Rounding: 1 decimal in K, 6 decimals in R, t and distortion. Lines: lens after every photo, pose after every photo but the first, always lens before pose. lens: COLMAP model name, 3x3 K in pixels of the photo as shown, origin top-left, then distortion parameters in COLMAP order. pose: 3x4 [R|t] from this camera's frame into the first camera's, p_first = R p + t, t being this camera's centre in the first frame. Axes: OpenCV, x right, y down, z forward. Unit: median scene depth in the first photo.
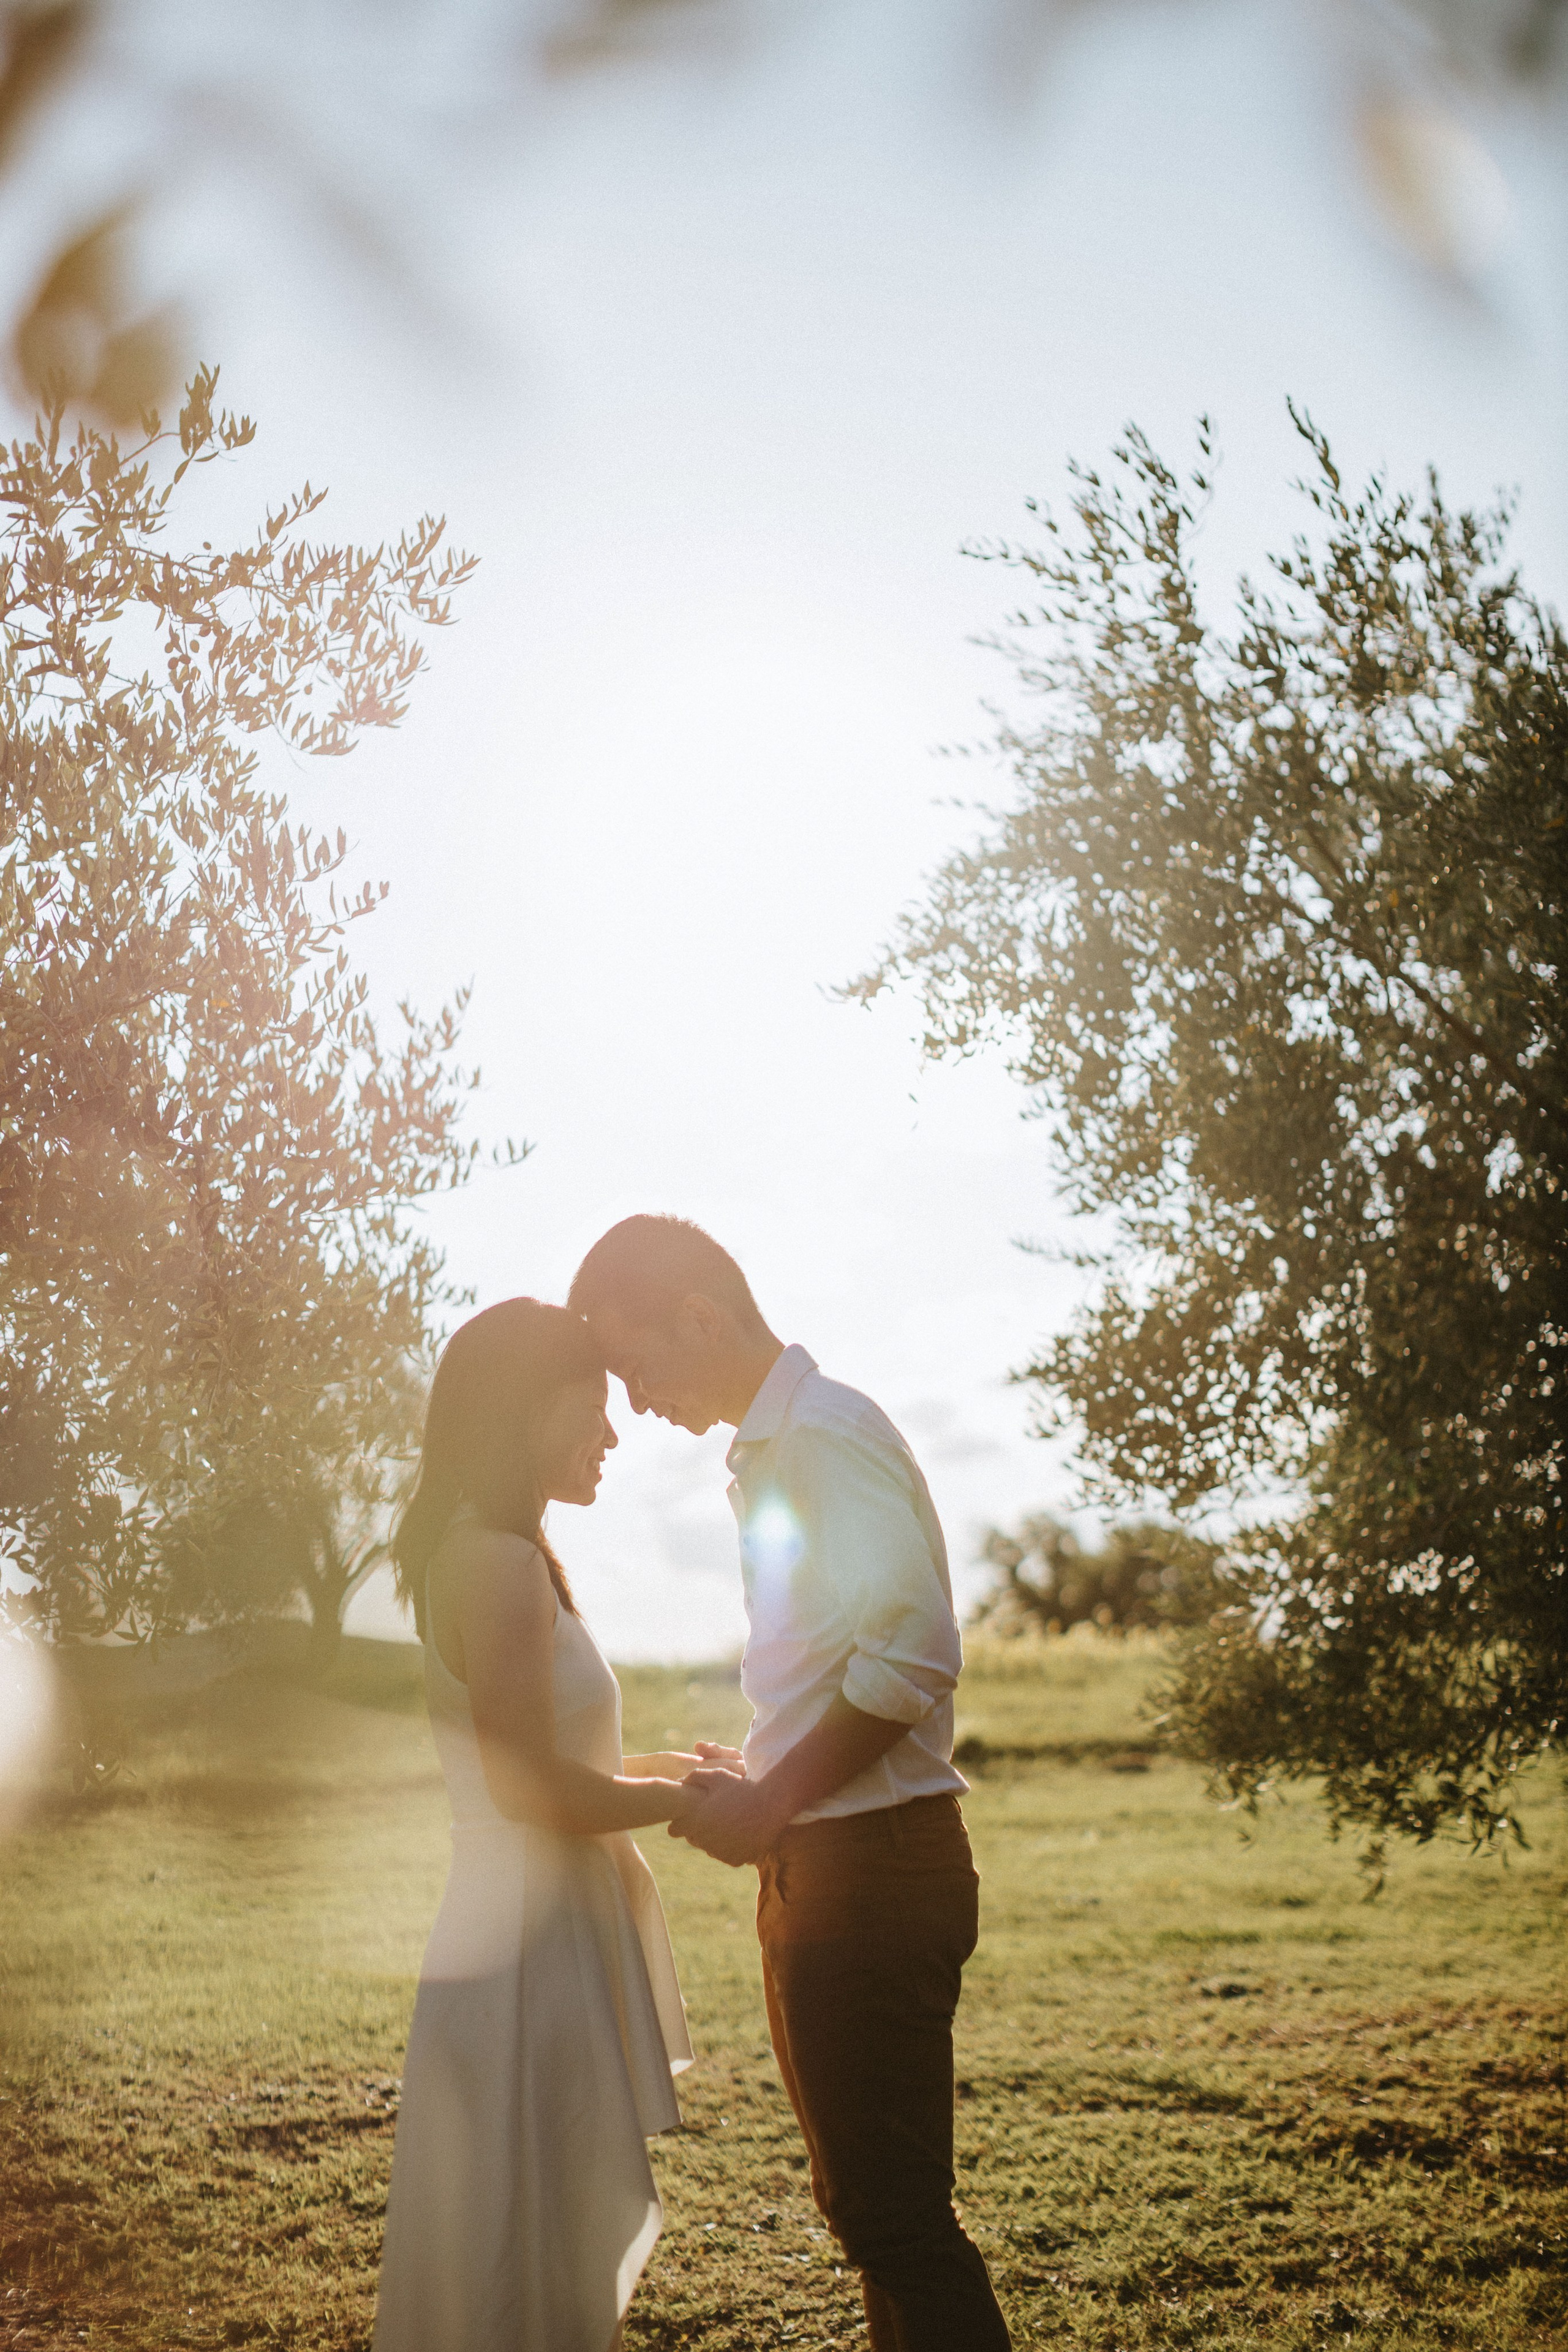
lens RADIAL K [[3380.9, 0, 764.1], [0, 3380.9, 1113.9], [0, 0, 1]] dist [-0.147980, 0.000000]
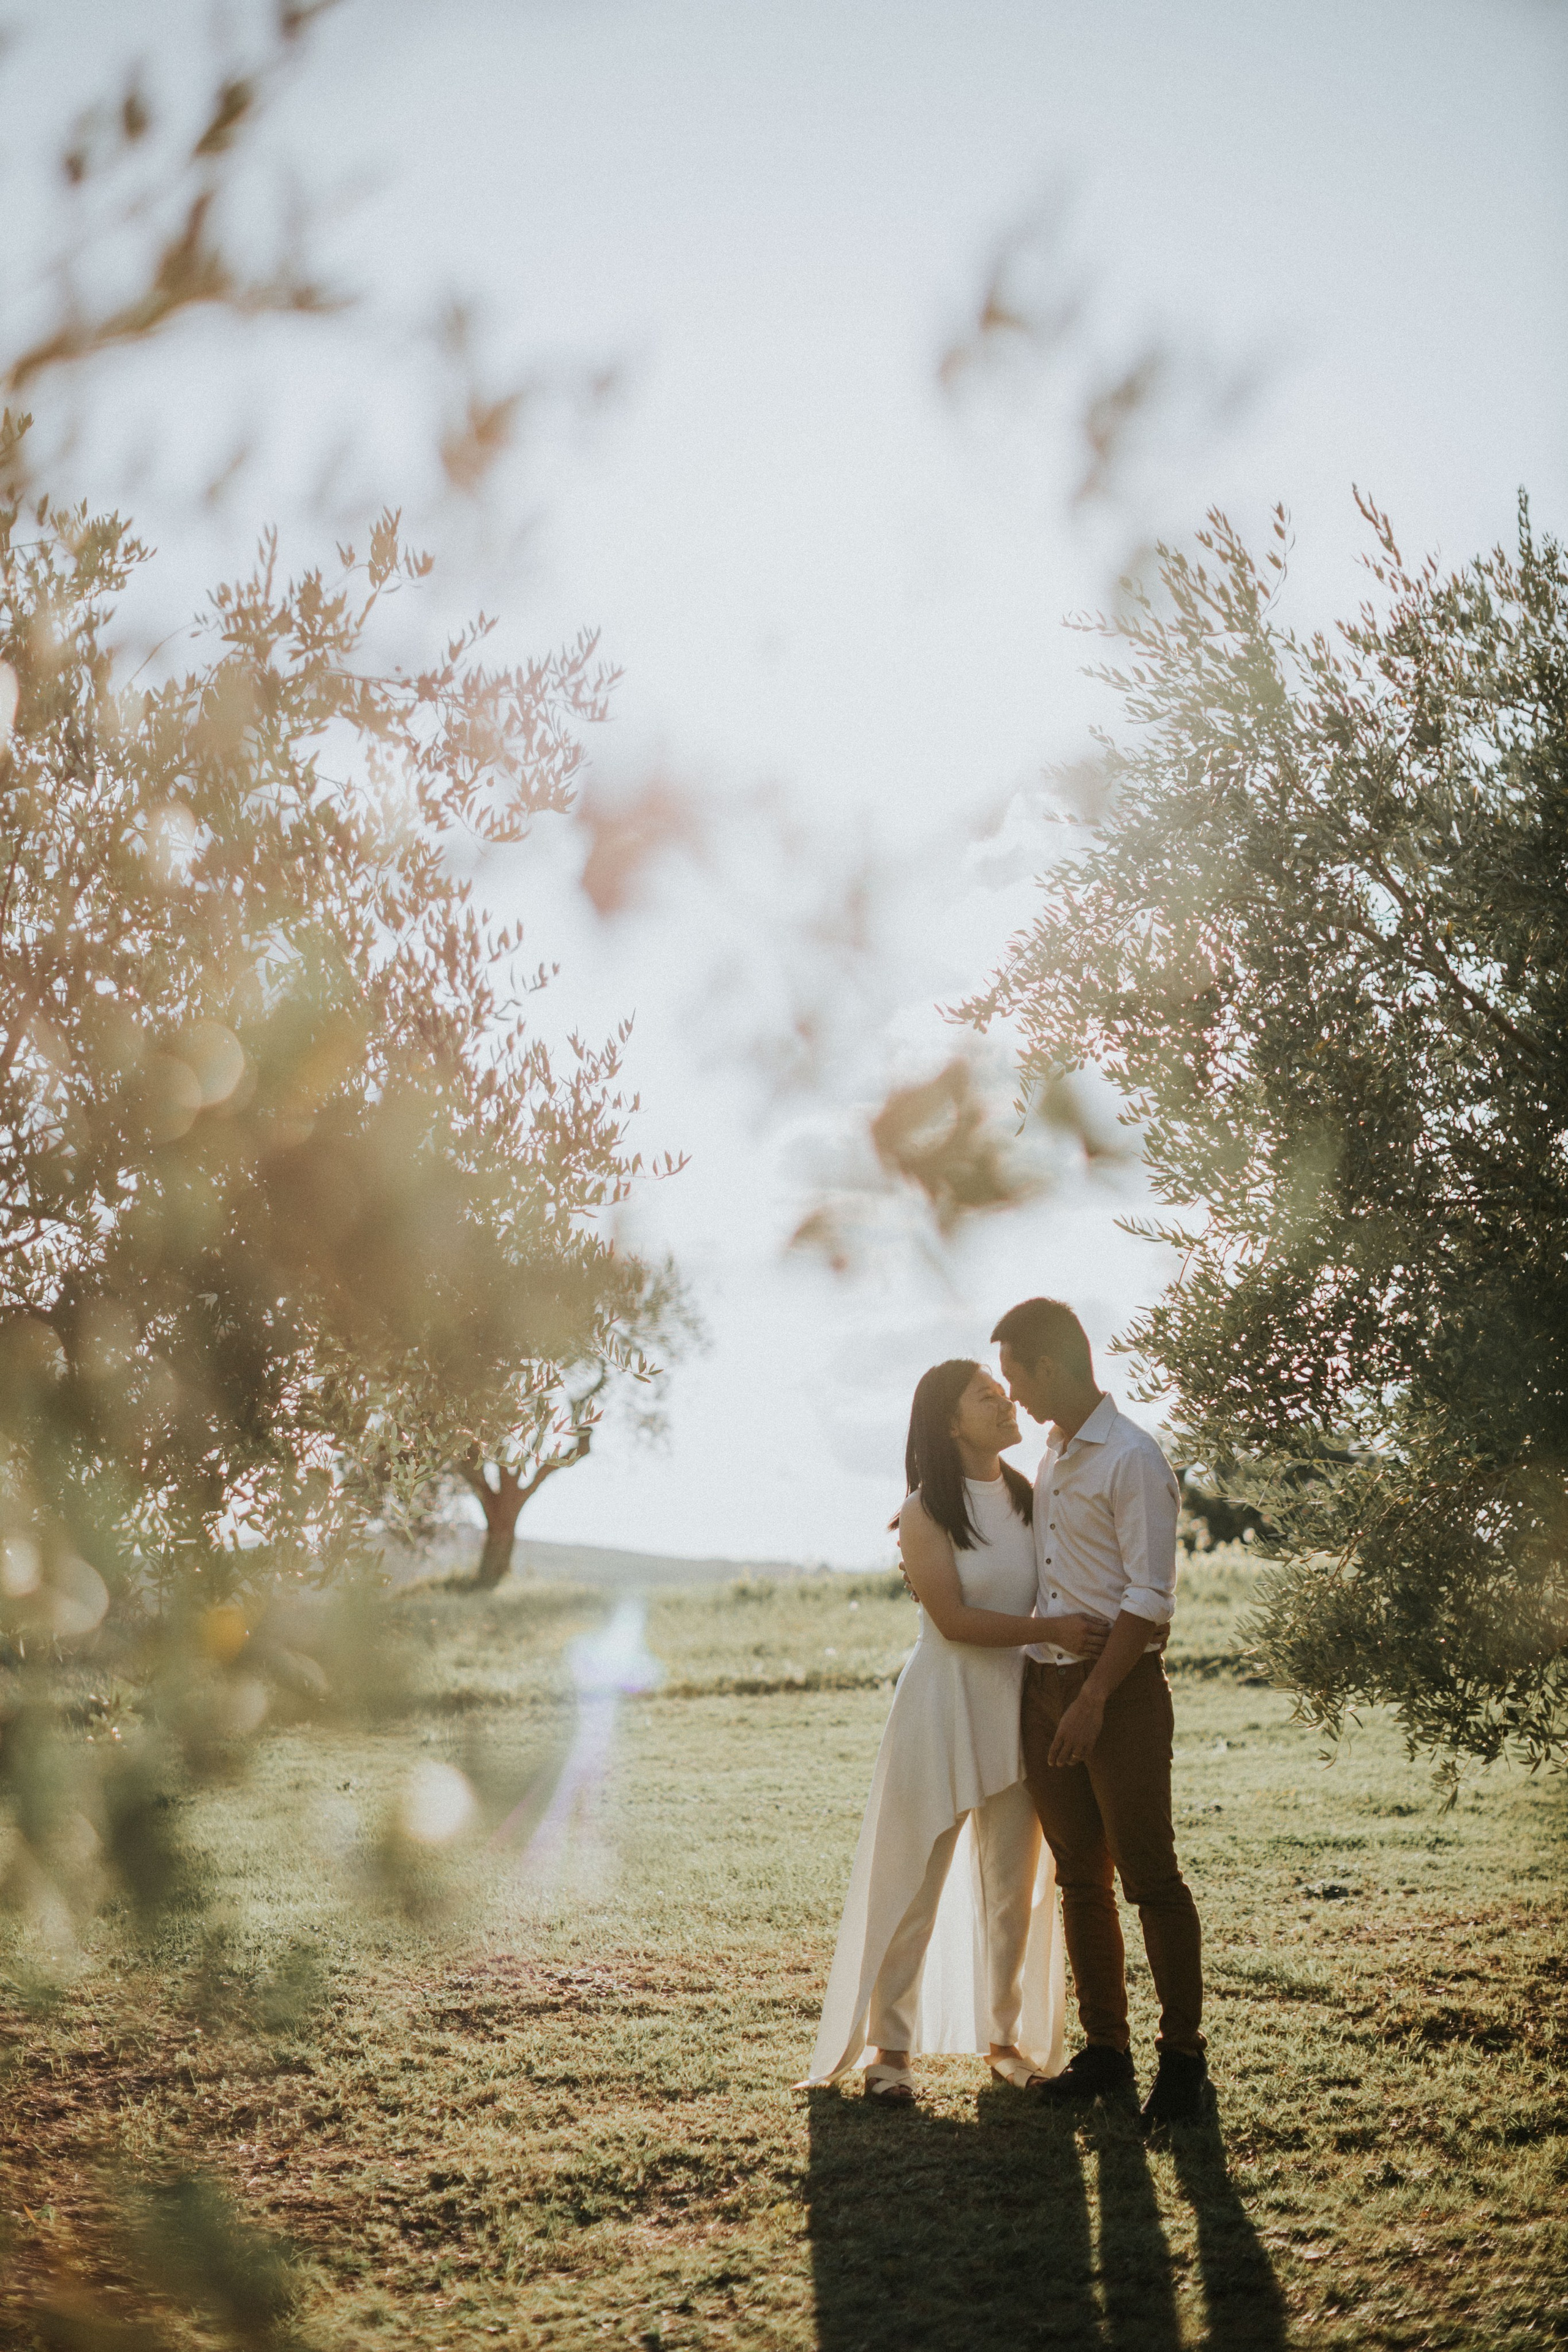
lens RADIAL K [[3380.9, 0, 784.5], [0, 3380.9, 1177.8], [0, 0, 1]] dist [-0.147980, 0.000000]
pose [[0.999006, -0.004790, -0.044319, 0.014438], [0.006878, 0.998868, 0.047074, -0.034744], [0.044044, -0.047332, 0.997908, -0.131816]]
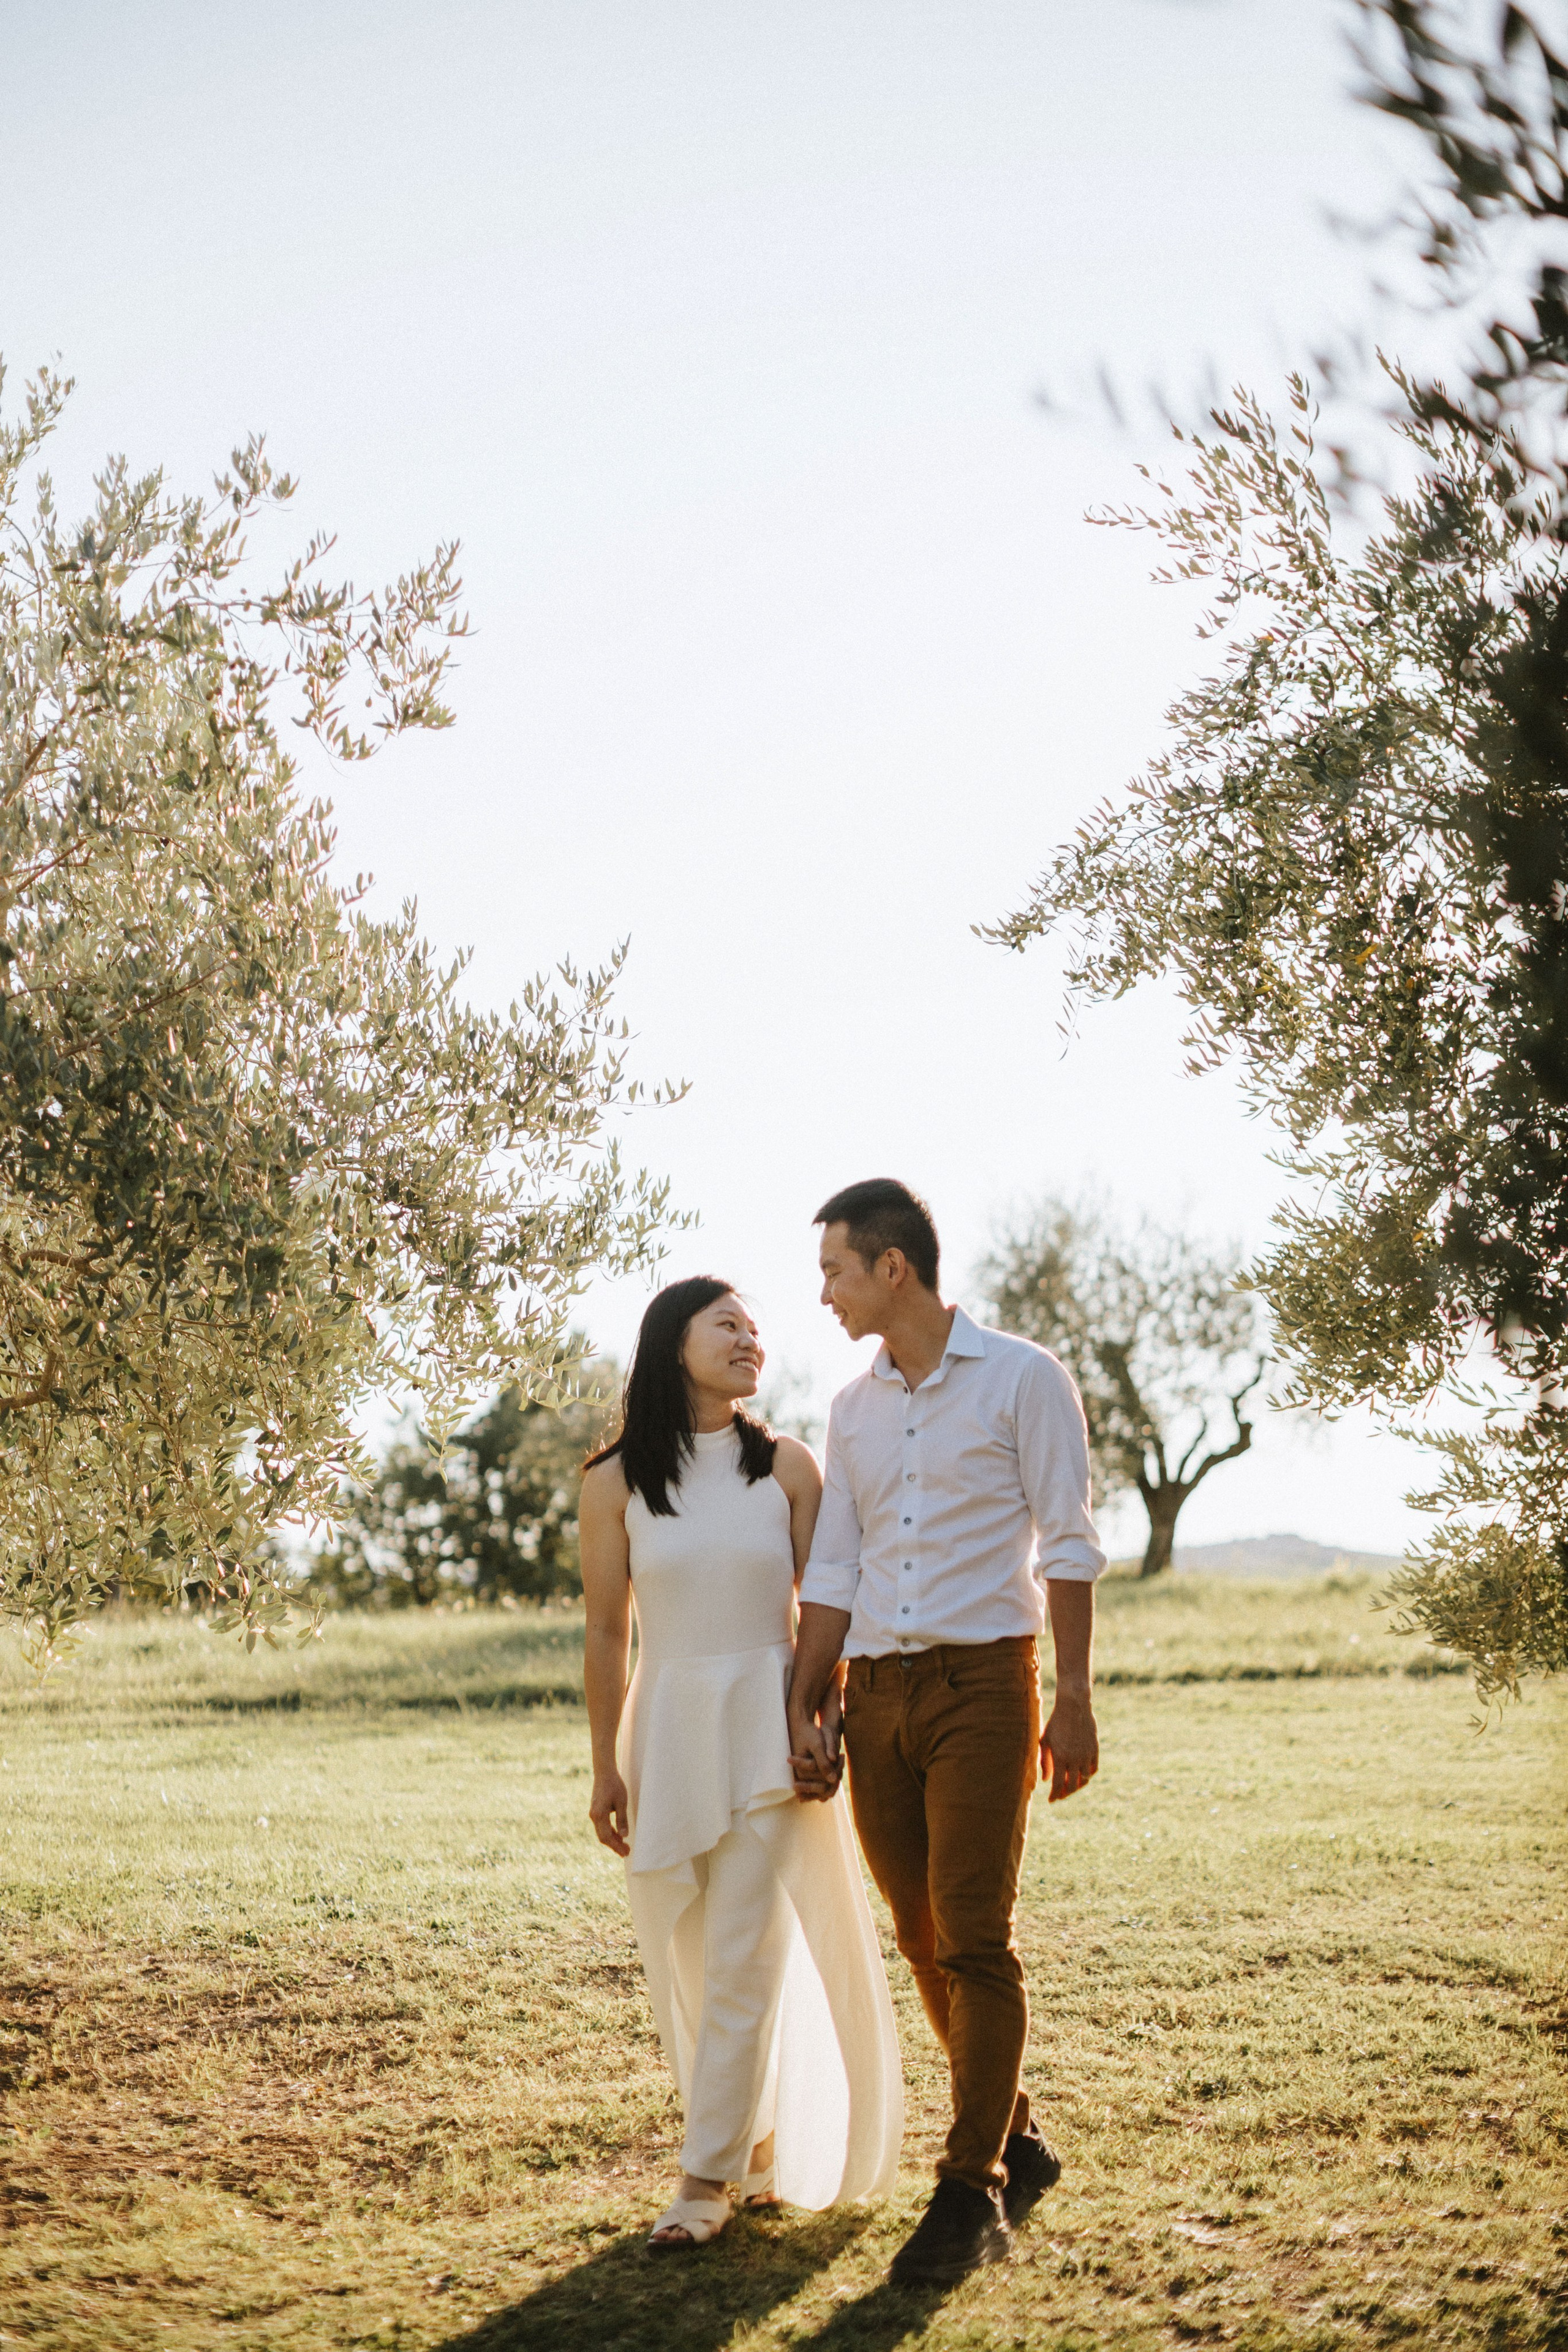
lens RADIAL K [[3380.9, 0, 785.0], [0, 3380.9, 1178.3], [0, 0, 1]] dist [-0.147980, 0.000000]
pose [[0.958850, -0.023319, -0.282955, 0.257615], [0.035765, 0.998603, 0.038901, -0.002582], [0.281653, -0.047420, 0.958344, -0.059633]]
